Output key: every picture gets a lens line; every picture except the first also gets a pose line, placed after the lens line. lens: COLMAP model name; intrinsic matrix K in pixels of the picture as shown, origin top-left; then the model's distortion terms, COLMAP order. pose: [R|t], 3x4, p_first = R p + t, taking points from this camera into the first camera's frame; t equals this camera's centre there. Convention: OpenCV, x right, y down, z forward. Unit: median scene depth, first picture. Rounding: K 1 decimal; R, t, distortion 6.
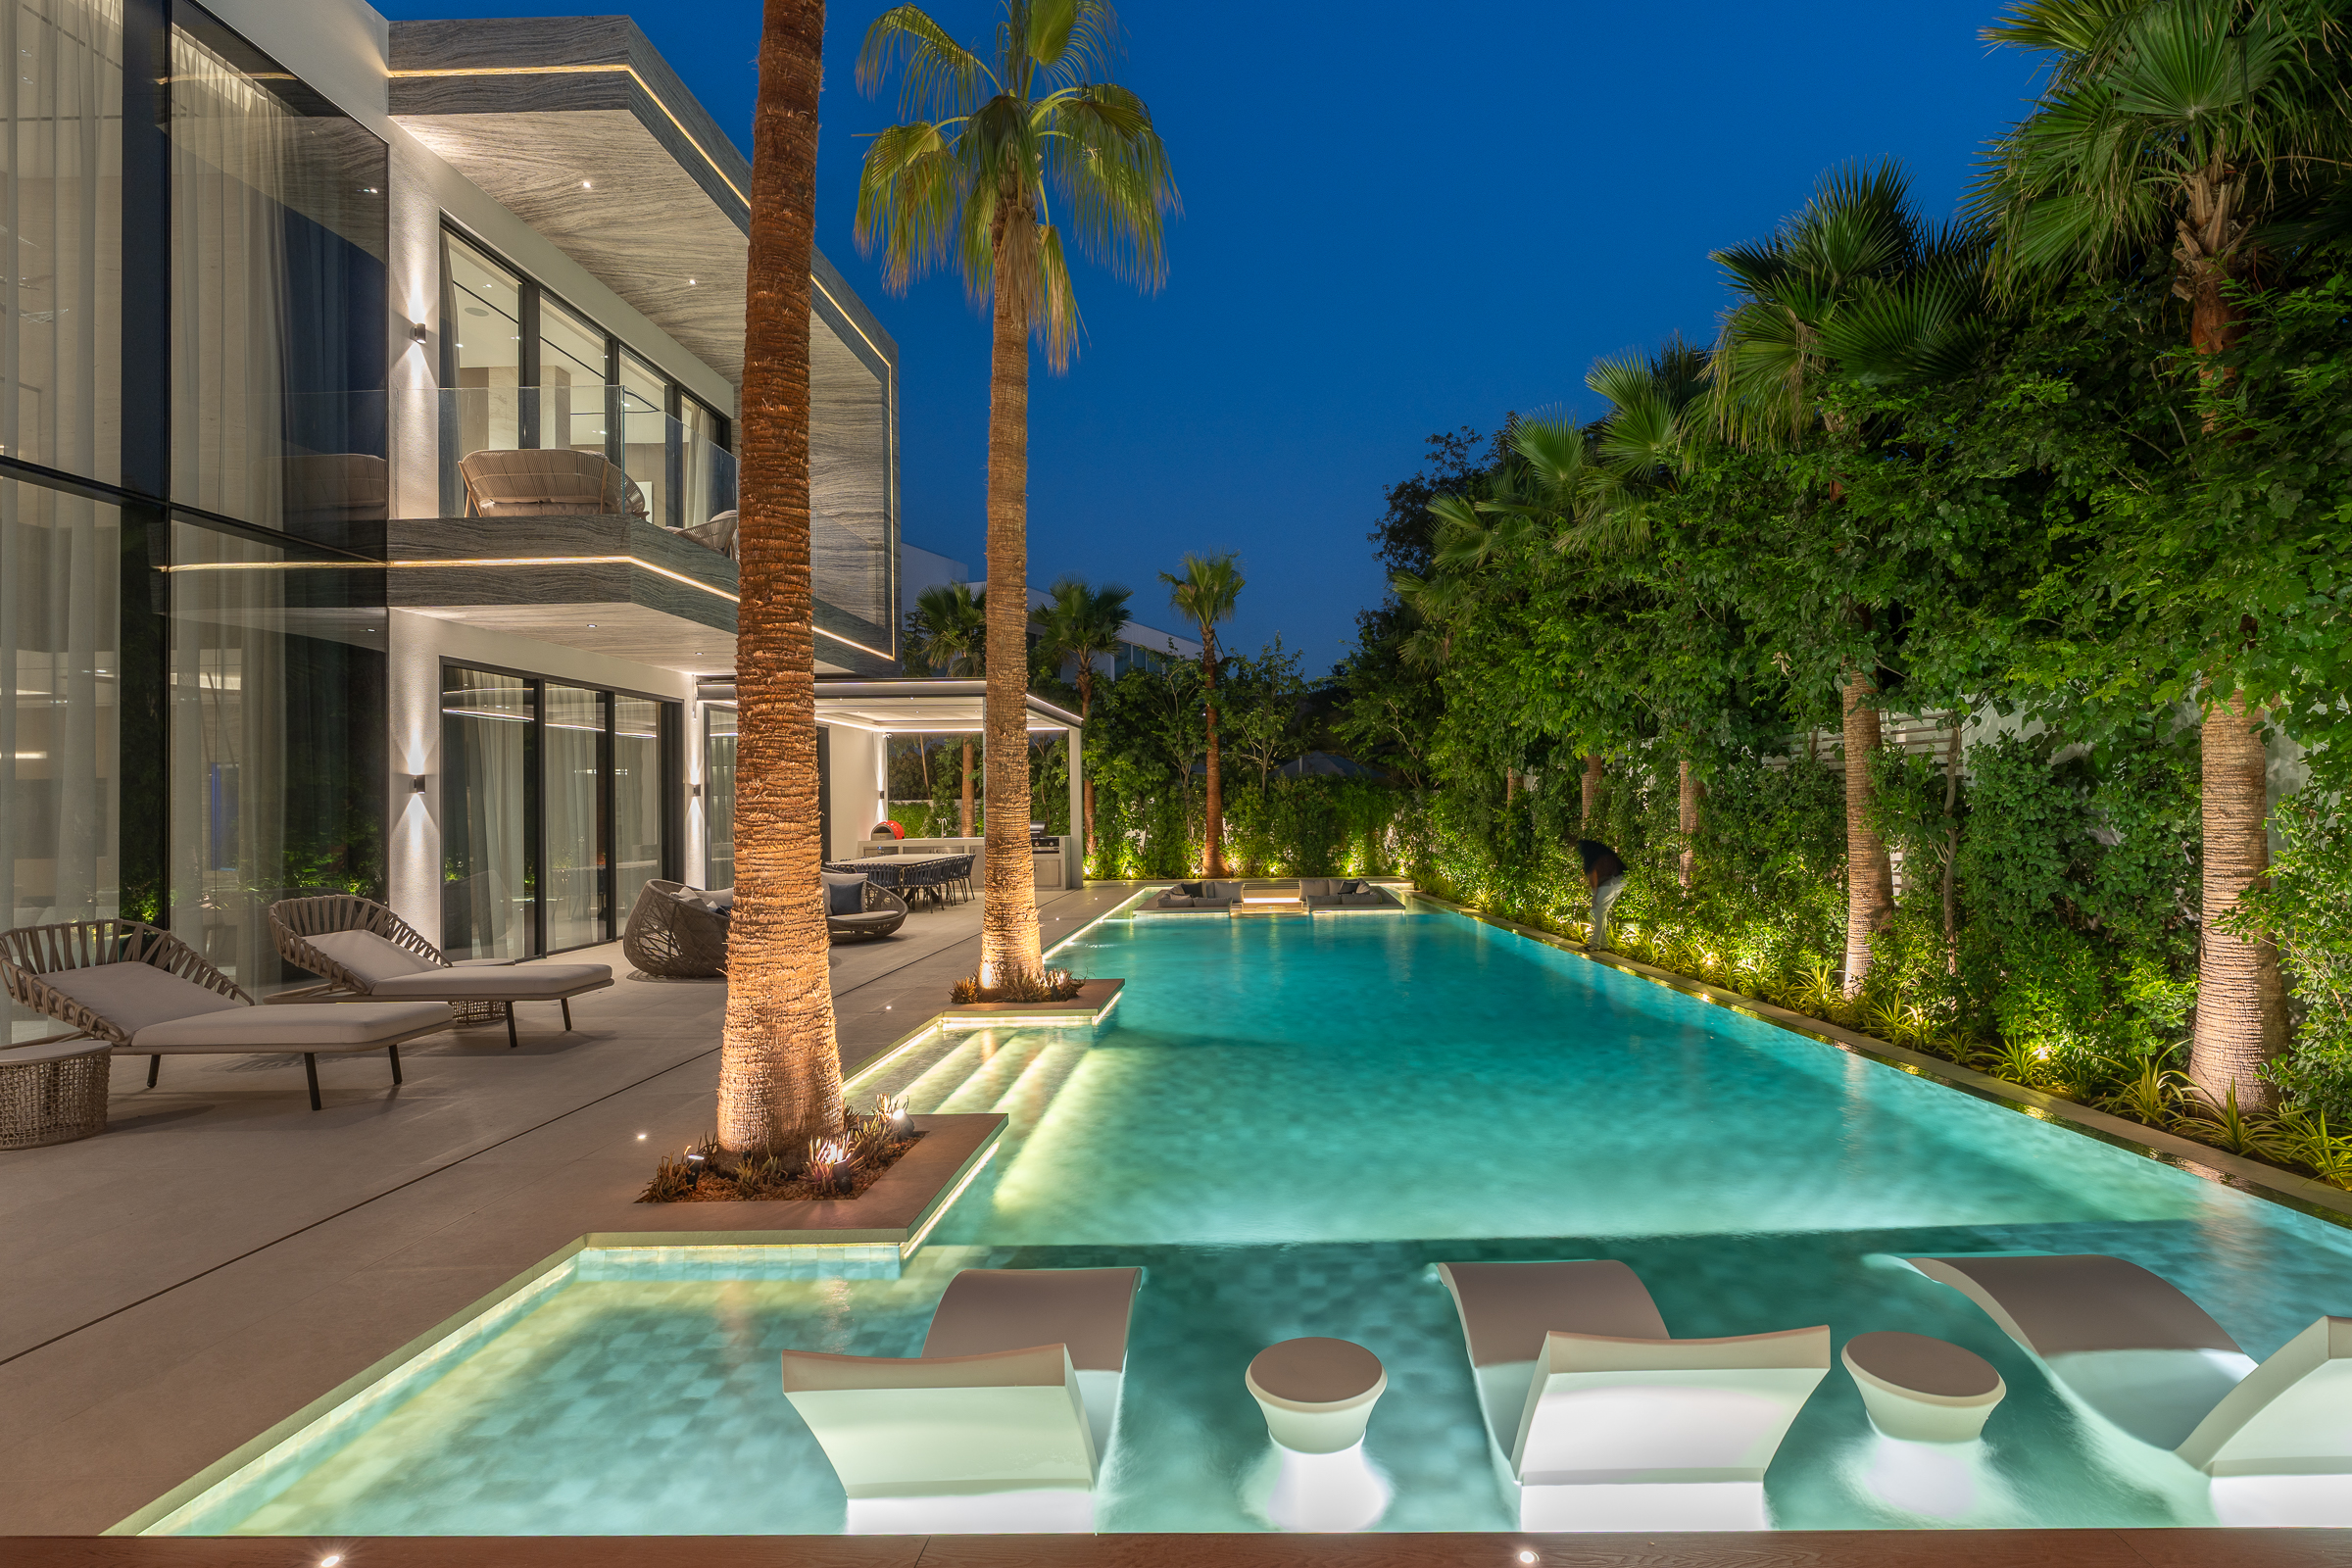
lens RADIAL K [[905.8, 0, 1176.0], [0, 905.8, 784.0], [0, 0, 1]] dist [-0.001284, -0.000003]
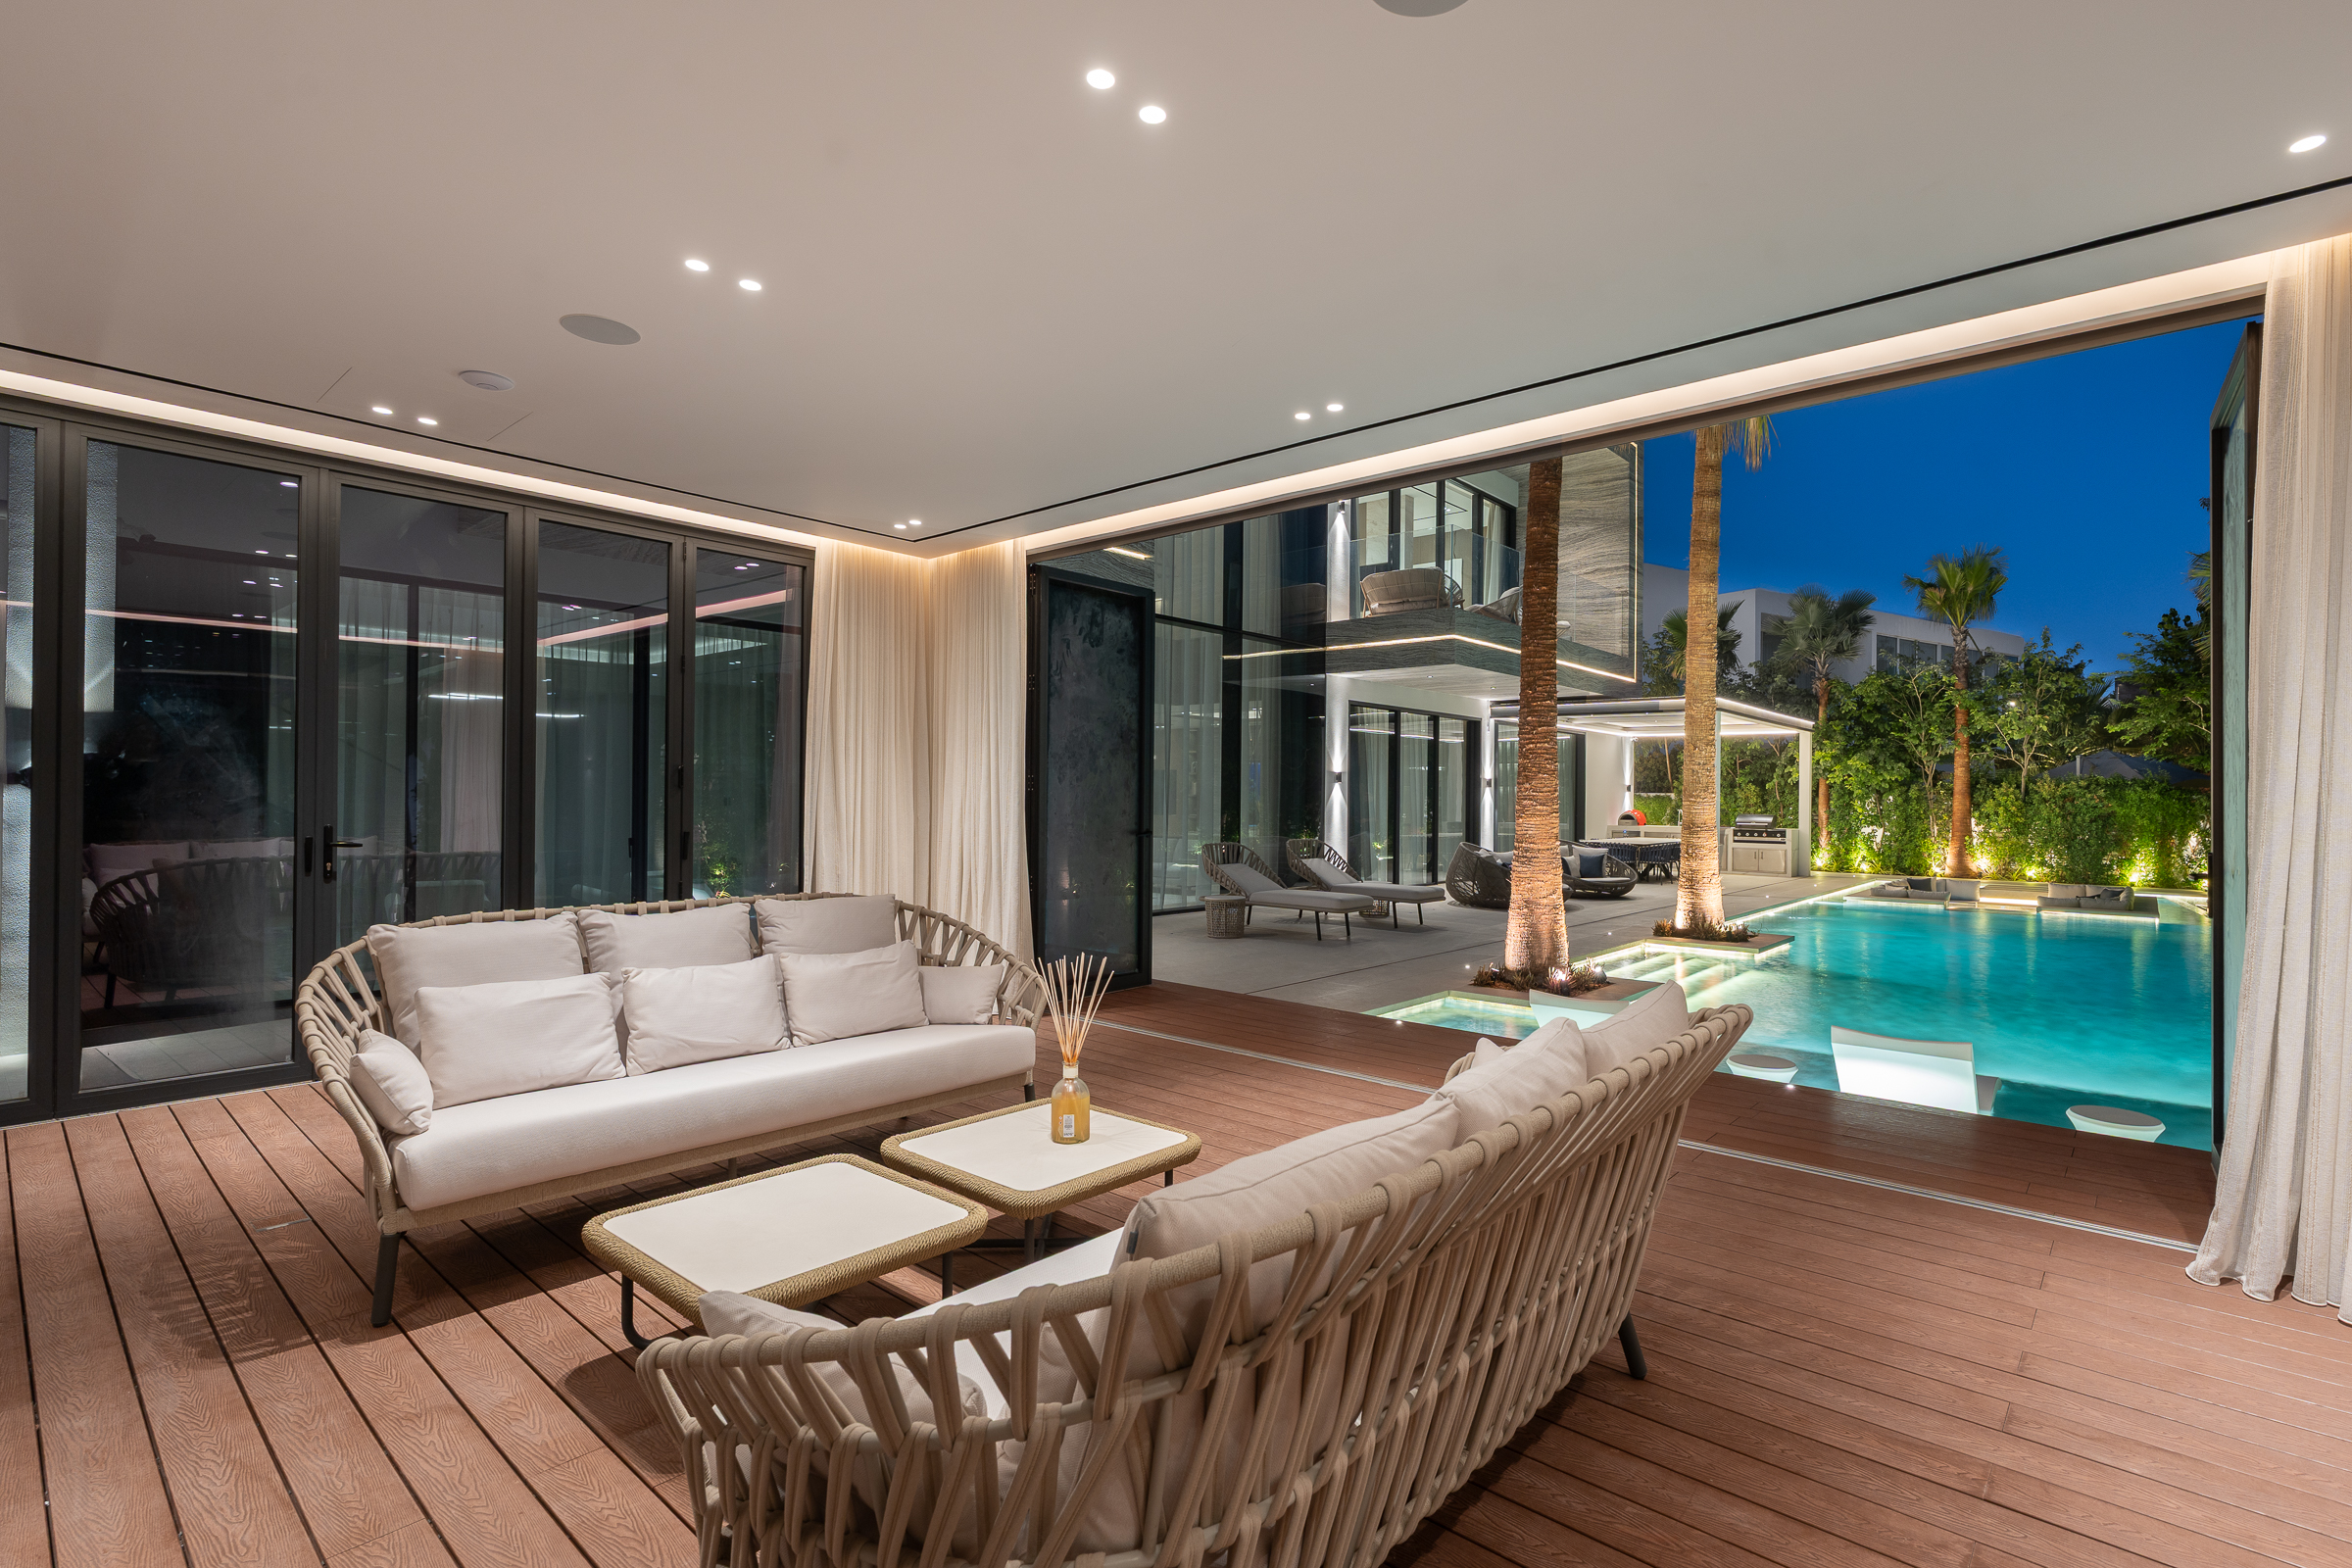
lens RADIAL K [[1103.0, 0, 1184.3], [0, 1103.0, 795.6], [0, 0, 1]] dist [-0.002068, -0.000077]
pose [[0.737452, 0.025660, -0.674912, 0.265951], [-0.008045, 0.999541, 0.029213, -0.018755], [0.675351, -0.016113, 0.737320, -0.557734]]
